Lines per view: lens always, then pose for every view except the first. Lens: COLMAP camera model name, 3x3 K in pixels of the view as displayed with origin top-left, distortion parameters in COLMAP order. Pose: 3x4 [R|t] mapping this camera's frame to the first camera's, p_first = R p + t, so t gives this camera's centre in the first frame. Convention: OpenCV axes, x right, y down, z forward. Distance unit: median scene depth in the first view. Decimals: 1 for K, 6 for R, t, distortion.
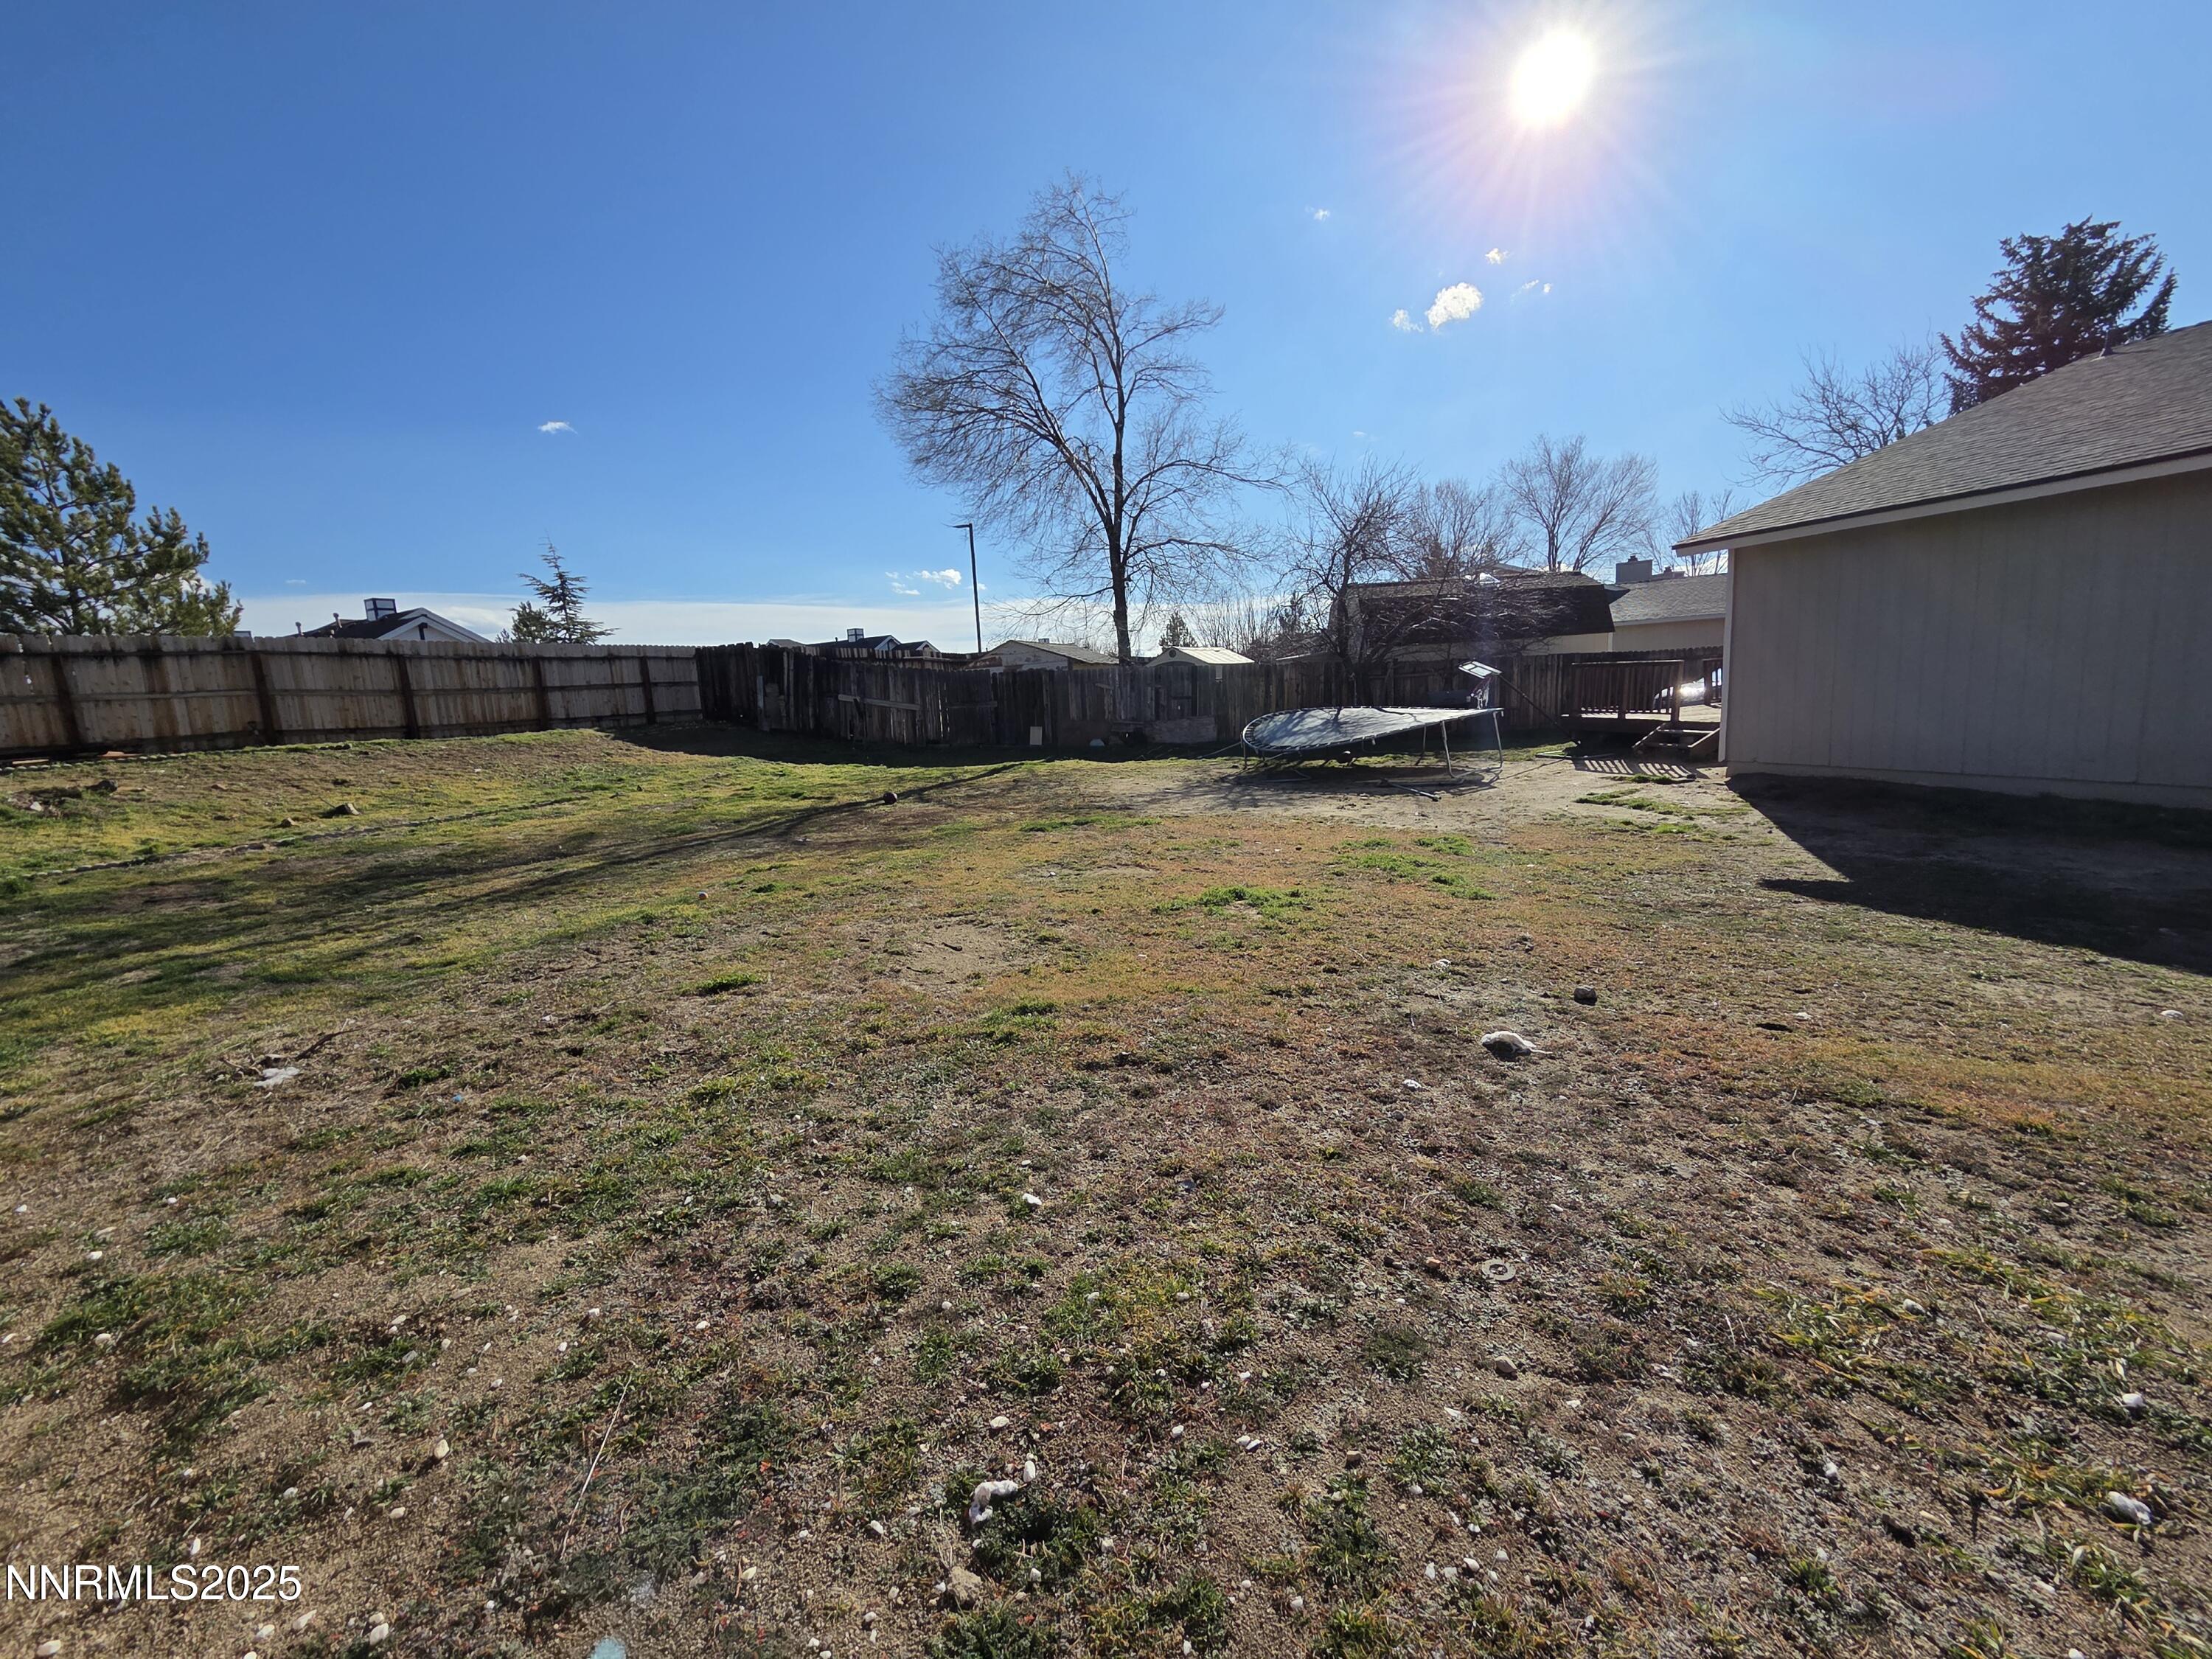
lens RADIAL K [[908.2, 0, 1101.8], [0, 908.2, 830.6], [0, 0, 1]] dist [-0.001309, 0.000244]
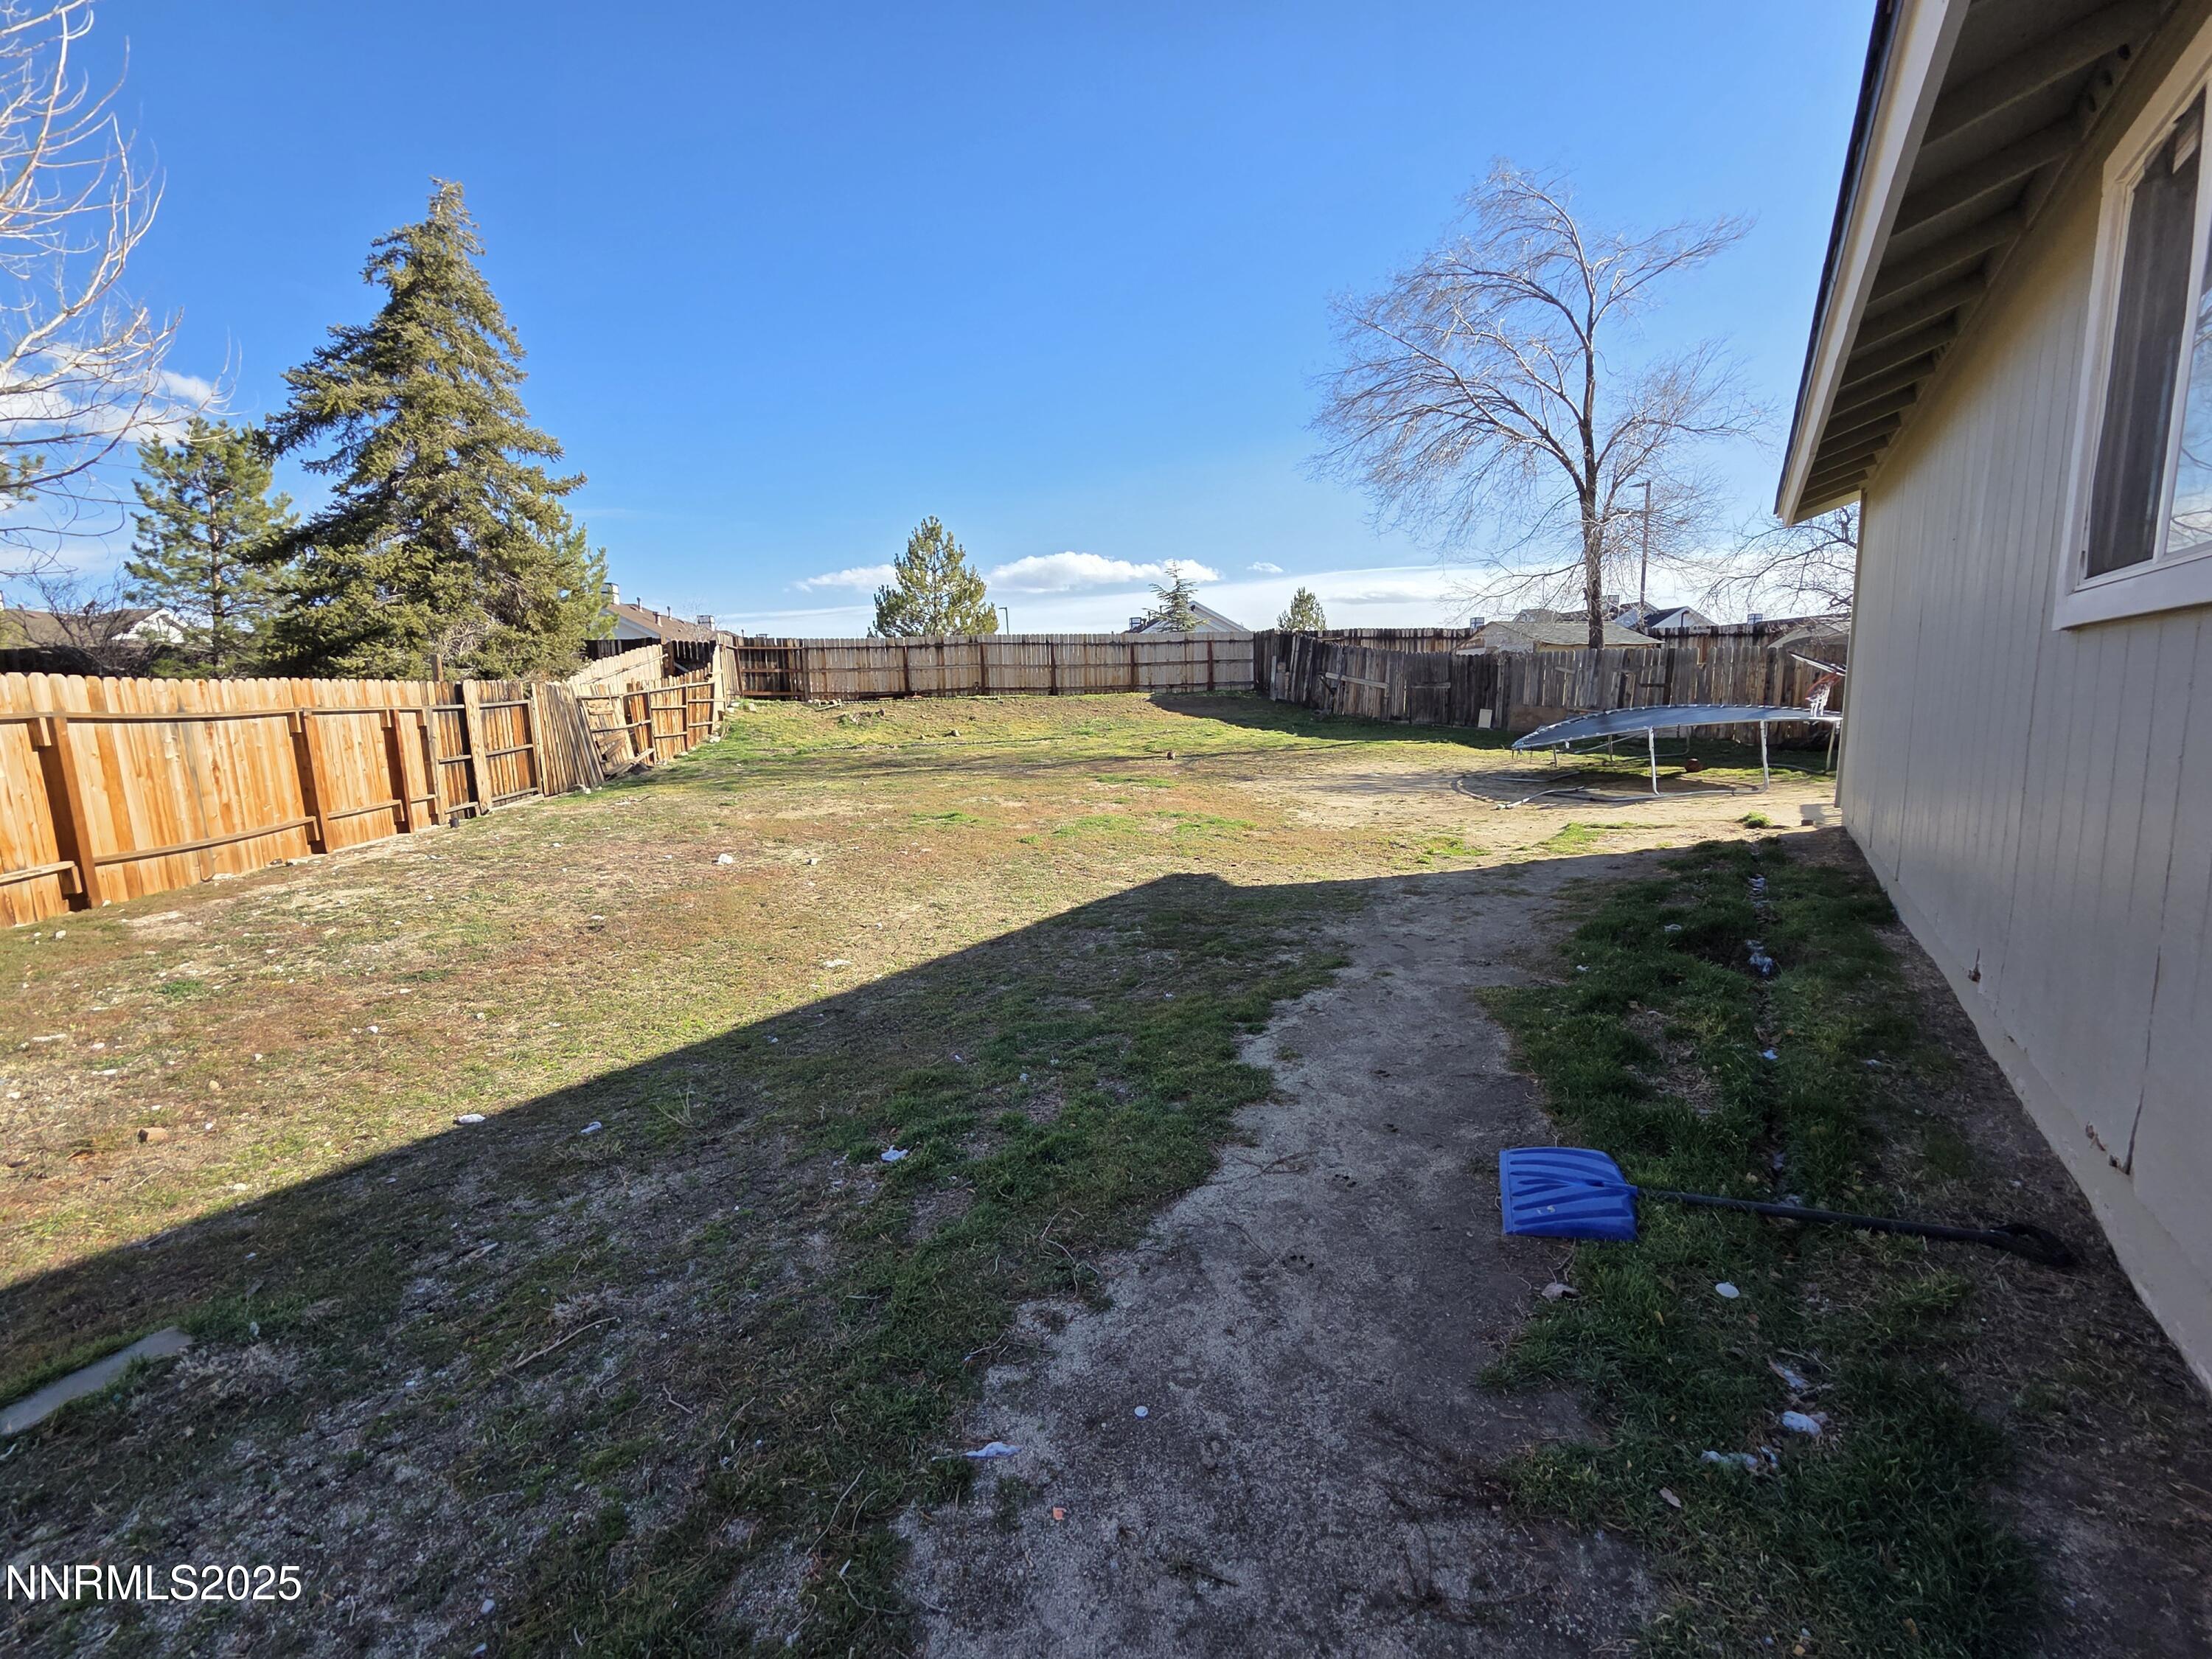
lens RADIAL K [[908.2, 0, 1101.8], [0, 908.2, 830.6], [0, 0, 1]] dist [-0.001309, 0.000244]
pose [[0.611177, 0.158907, -0.775378, 0.557253], [-0.128064, 0.986584, 0.101248, -0.036526], [0.781065, 0.037418, 0.623328, 0.066629]]
